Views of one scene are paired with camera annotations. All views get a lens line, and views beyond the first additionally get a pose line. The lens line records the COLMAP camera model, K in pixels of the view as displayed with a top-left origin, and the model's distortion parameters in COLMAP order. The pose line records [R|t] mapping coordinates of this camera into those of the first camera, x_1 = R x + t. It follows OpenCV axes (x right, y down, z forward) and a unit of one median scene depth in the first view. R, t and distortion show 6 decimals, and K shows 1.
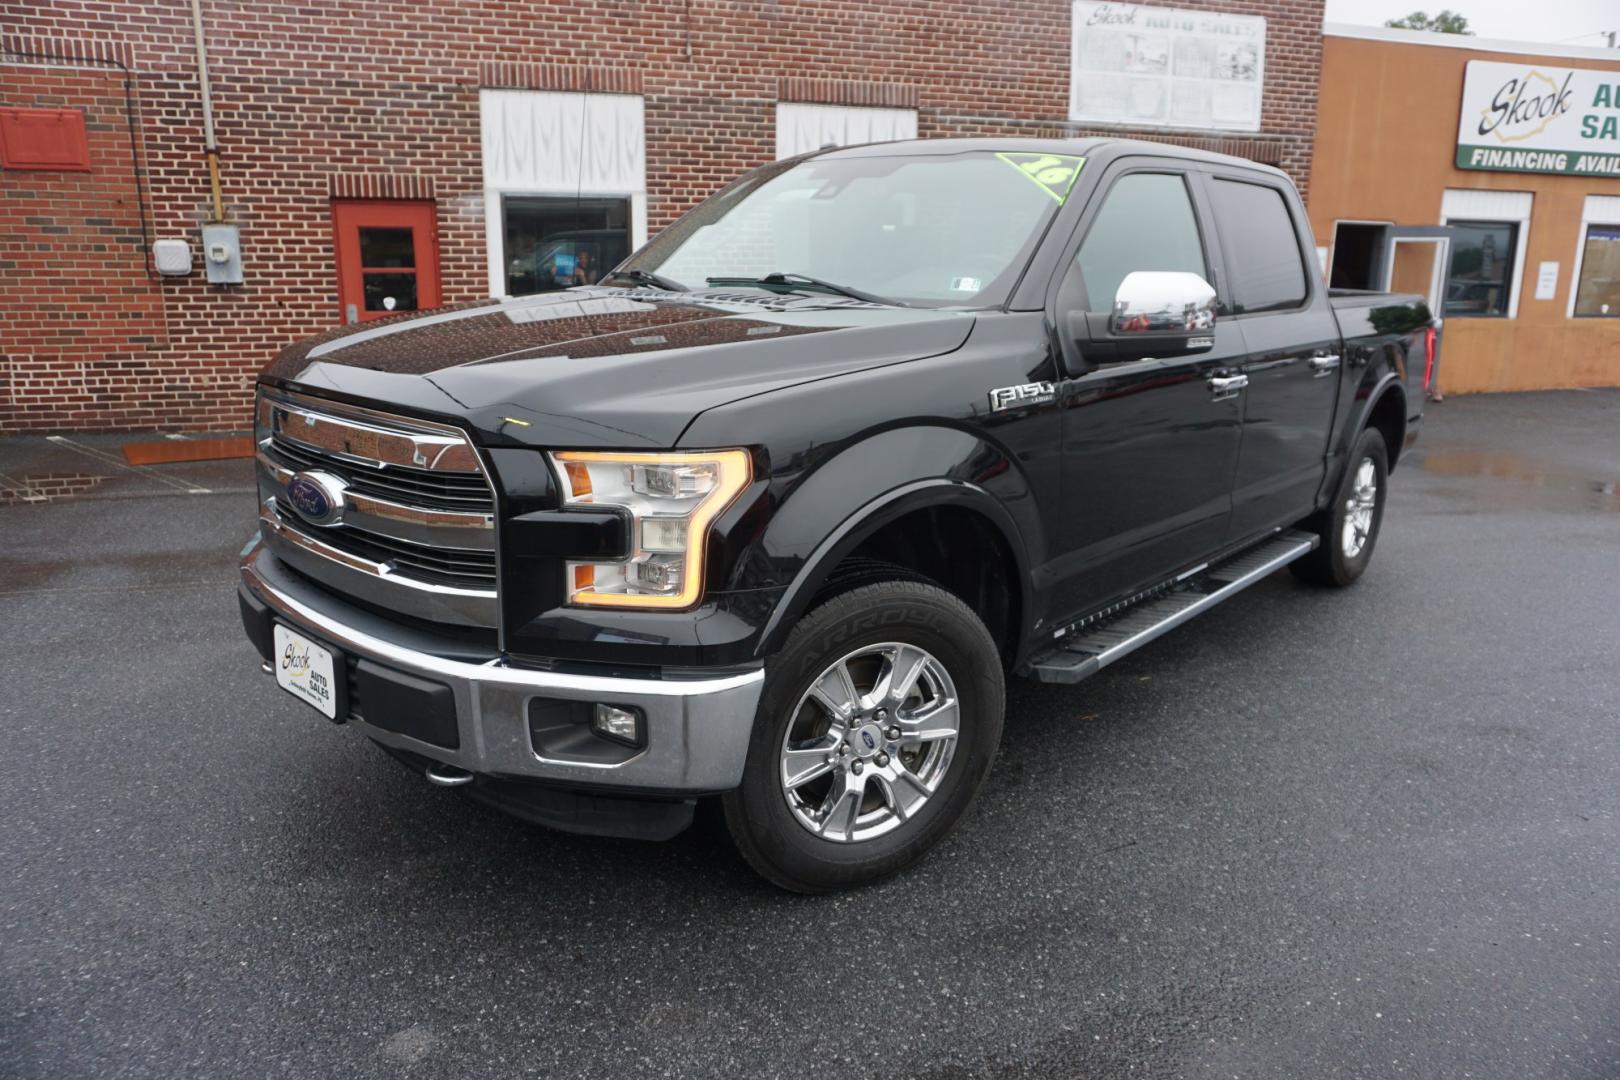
lens RADIAL K [[1090.5, 0, 803.9], [0, 1090.5, 532.7], [0, 0, 1]] dist [-0.048824, 0.033672]
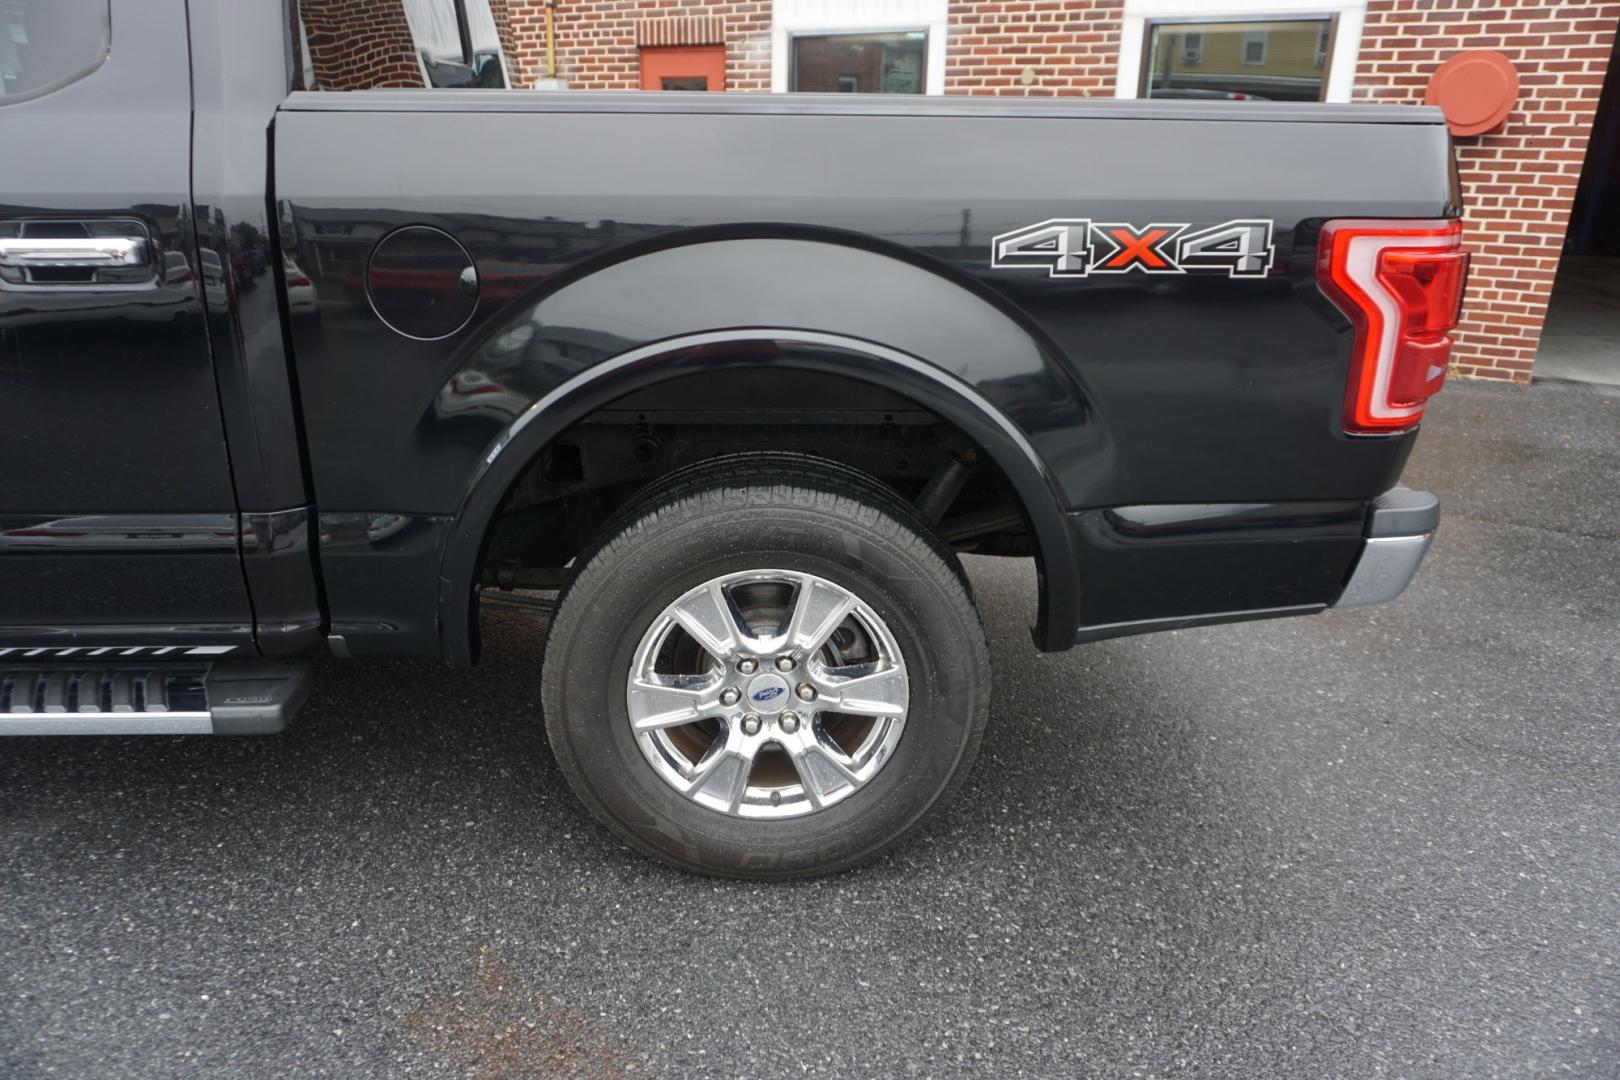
lens RADIAL K [[1090.2, 0, 805.9], [0, 1090.2, 534.5], [0, 0, 1]] dist [-0.047874, 0.034785]
pose [[0.702190, 0.243936, -0.668898, 0.400489], [-0.177983, 0.969789, 0.166825, -0.074679], [0.689385, 0.001910, 0.724393, 0.394626]]
